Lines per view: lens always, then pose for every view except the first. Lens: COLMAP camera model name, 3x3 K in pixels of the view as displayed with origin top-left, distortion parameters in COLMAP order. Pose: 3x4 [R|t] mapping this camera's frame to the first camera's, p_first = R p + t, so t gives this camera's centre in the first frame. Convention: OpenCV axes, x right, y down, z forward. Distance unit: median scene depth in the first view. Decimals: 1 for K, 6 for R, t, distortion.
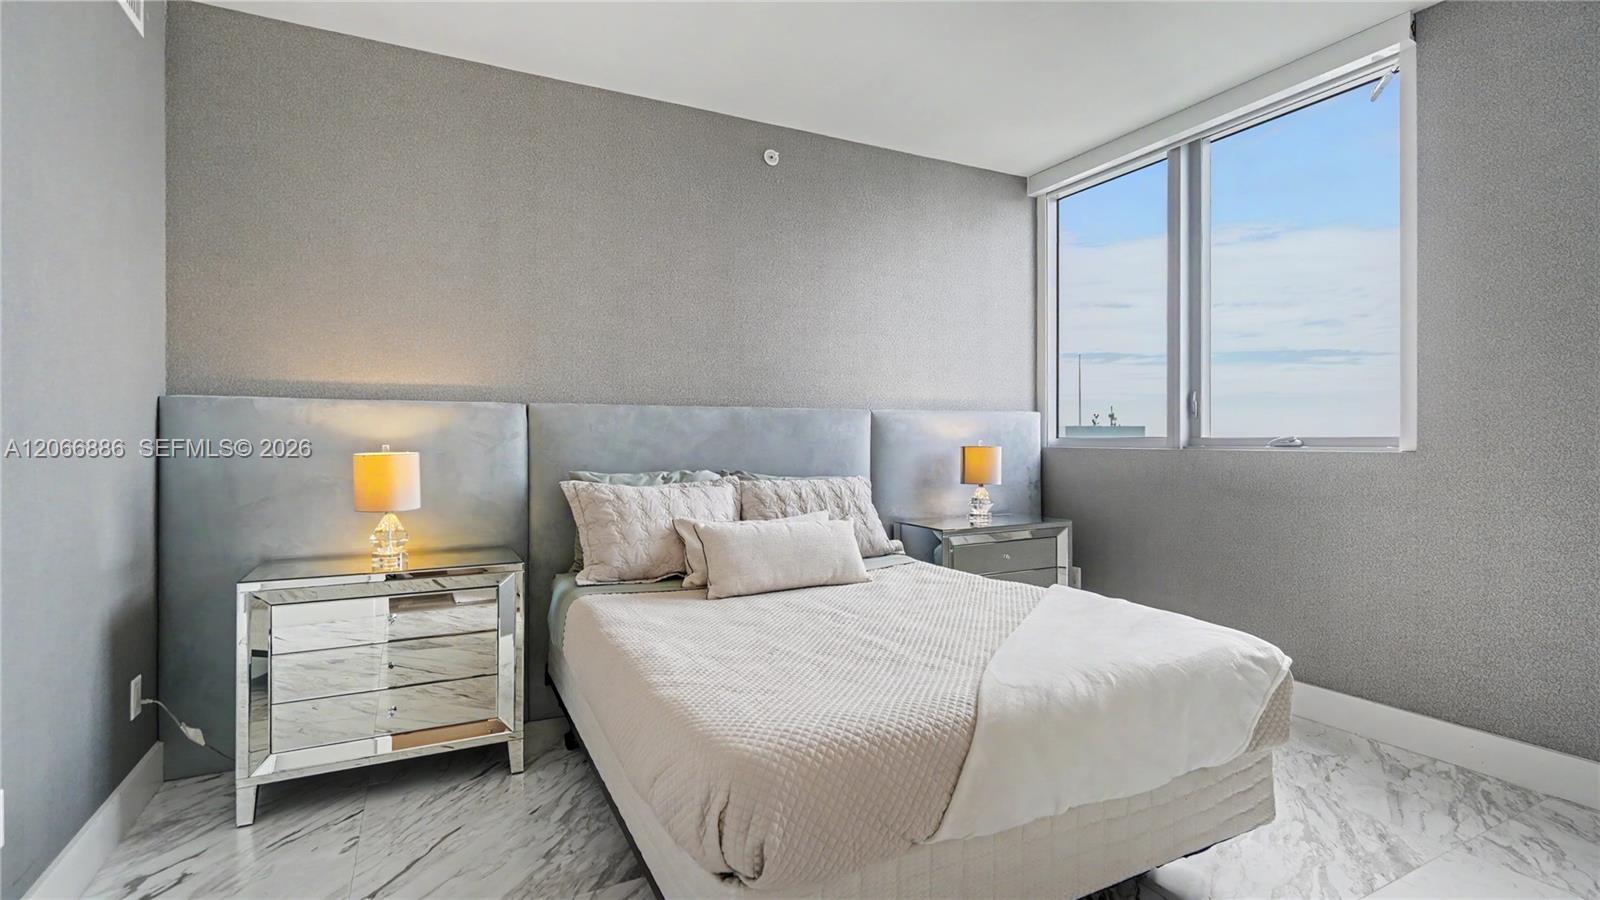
lens RADIAL K [[720.6, 0, 797.2], [0, 720.6, 443.8], [0, 0, 1]] dist [0.002913, -0.000725]
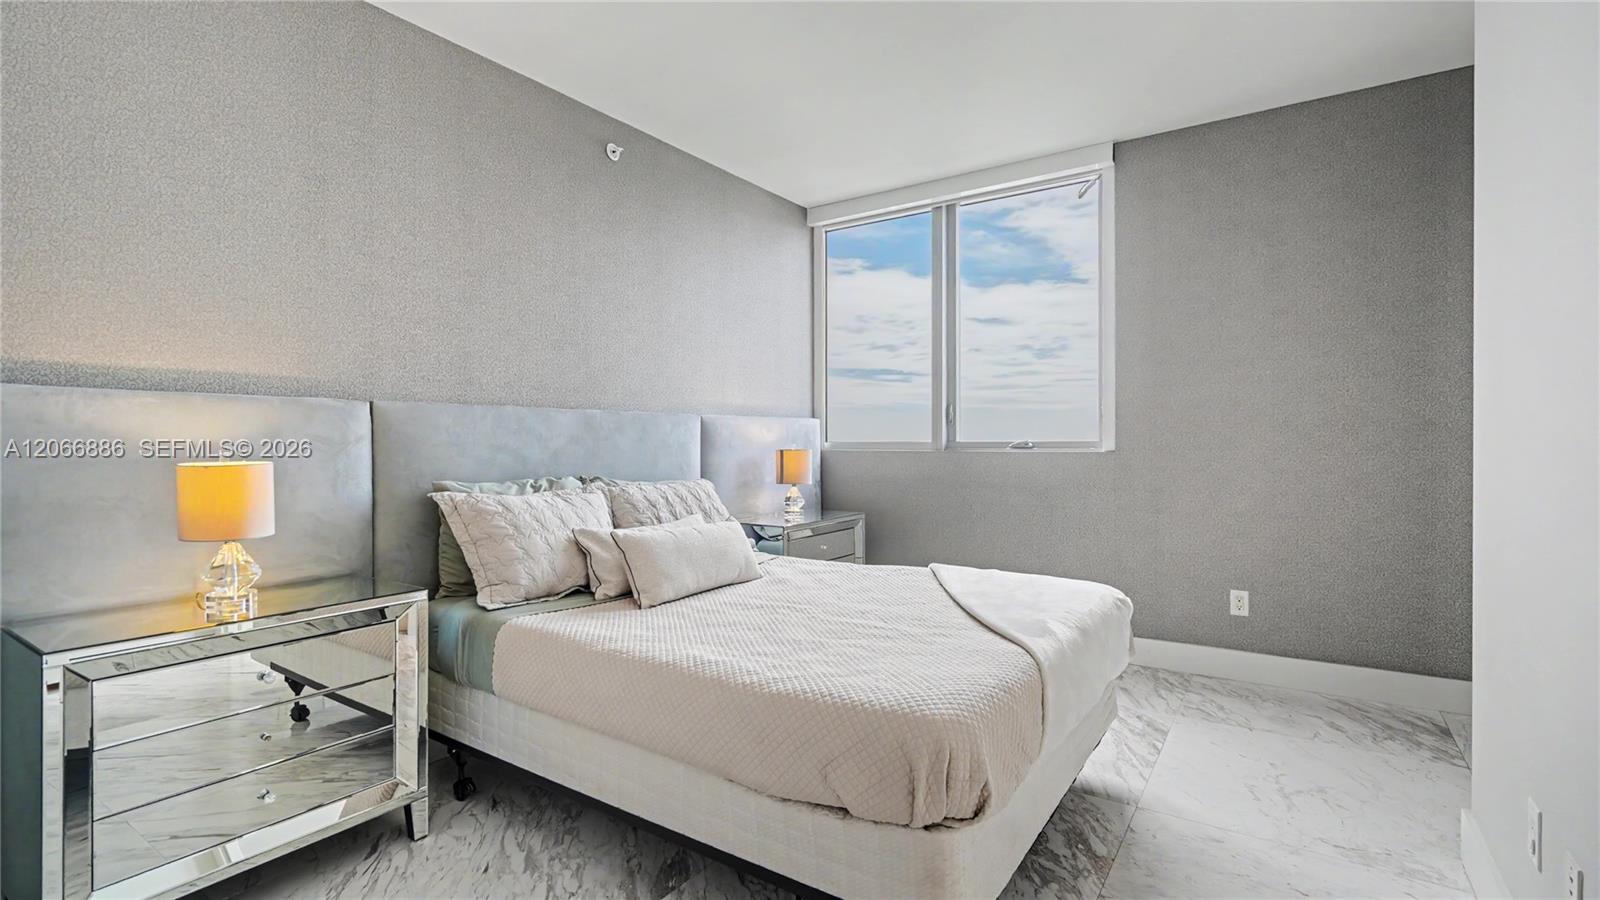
lens RADIAL K [[720.6, 0, 791.3], [0, 720.6, 450.4], [0, 0, 1]] dist [0.002913, -0.000725]
pose [[0.880554, -0.006252, 0.473904, -0.346839], [0.004456, 0.999978, 0.004913, -0.001123], [-0.473924, -0.002215, 0.880563, 0.042181]]
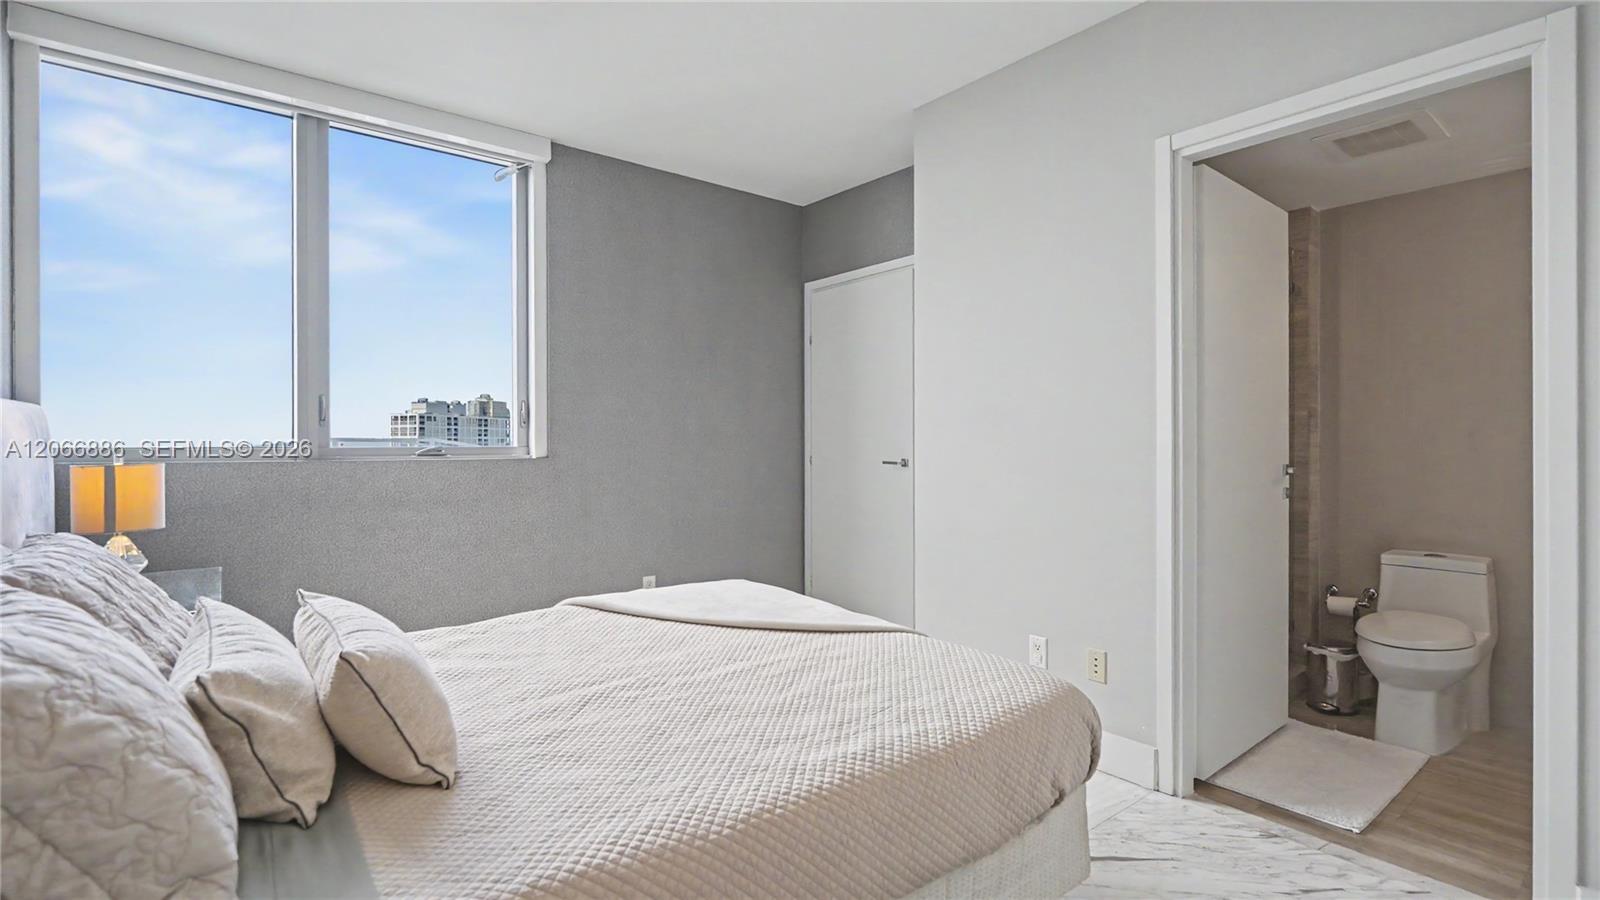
lens RADIAL K [[720.6, 0, 780.5], [0, 720.6, 449.2], [0, 0, 1]] dist [0.002913, -0.000725]
pose [[-0.189791, -0.003613, 0.981818, -0.550832], [0.001351, 0.999991, 0.003941, -0.010225], [-0.981824, 0.002074, -0.189784, 0.748730]]
